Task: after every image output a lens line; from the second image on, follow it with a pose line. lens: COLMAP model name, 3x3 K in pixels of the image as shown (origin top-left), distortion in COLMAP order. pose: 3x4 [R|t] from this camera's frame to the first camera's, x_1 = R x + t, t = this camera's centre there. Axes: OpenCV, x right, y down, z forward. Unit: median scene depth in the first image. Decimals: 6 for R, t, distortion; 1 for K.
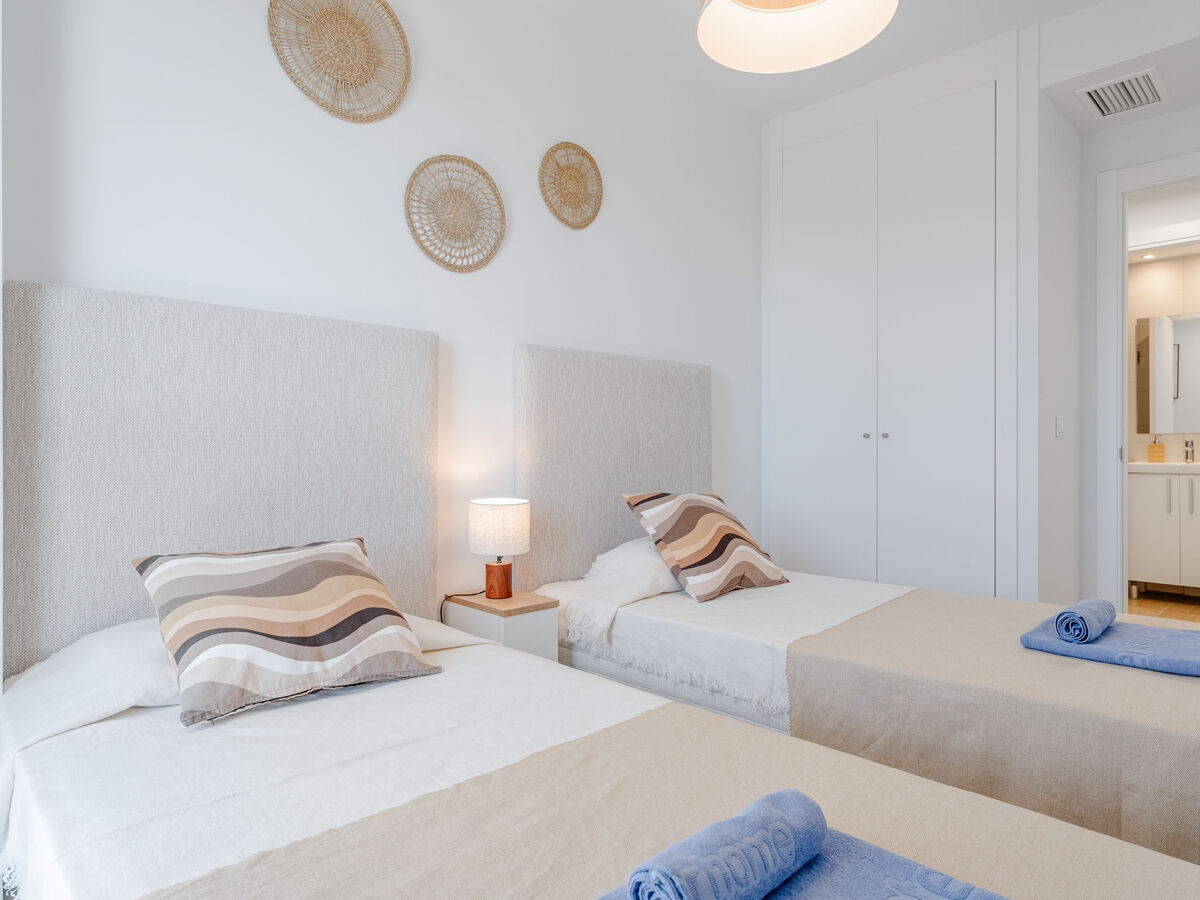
lens RADIAL K [[730.7, 0, 593.5], [0, 730.7, 445.0], [0, 0, 1]] dist [-0.010180, 0.003678]
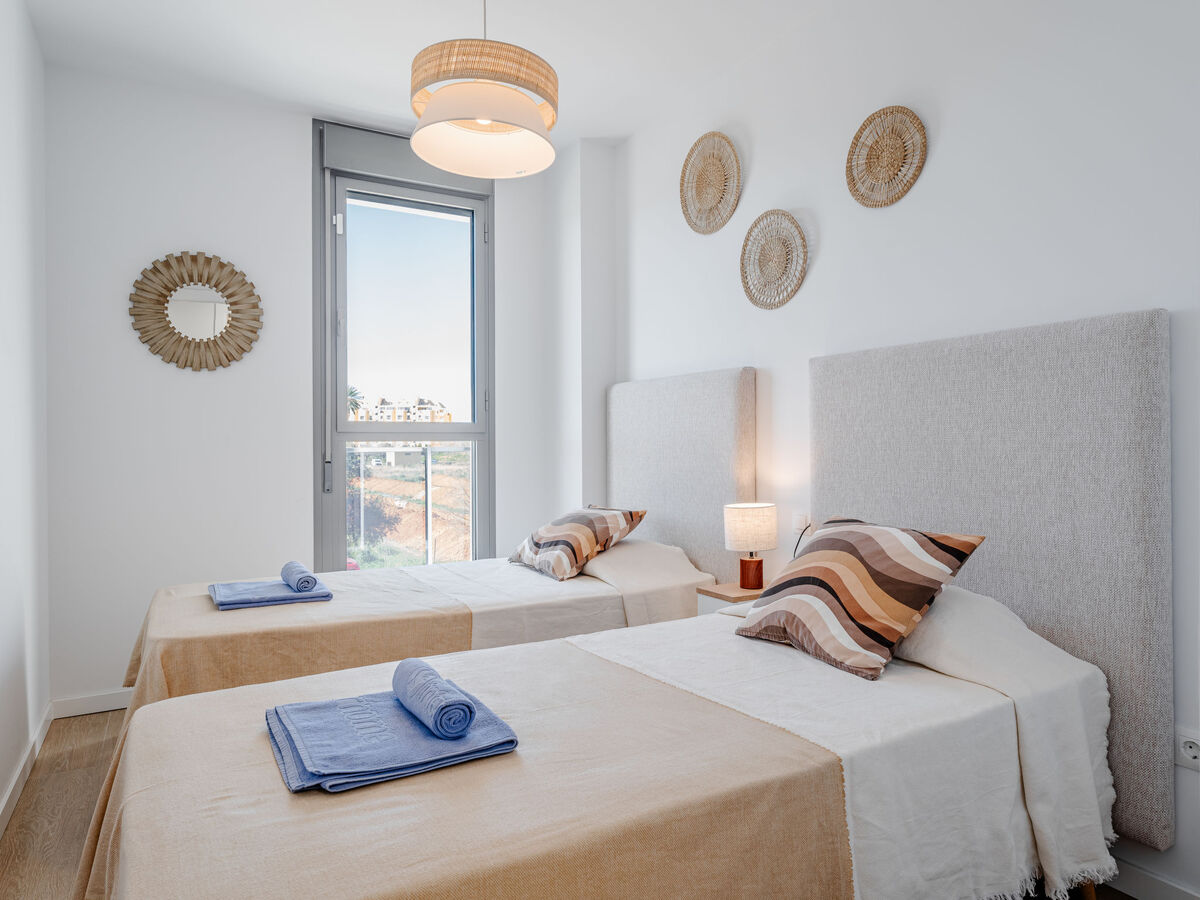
lens RADIAL K [[730.7, 0, 593.5], [0, 730.7, 445.0], [0, 0, 1]] dist [-0.010180, 0.003678]
pose [[-0.241225, 0.003611, -0.970462, 0.955703], [0.006109, 0.999979, 0.002203, -0.020359], [0.970450, -0.005398, -0.241242, 0.931713]]
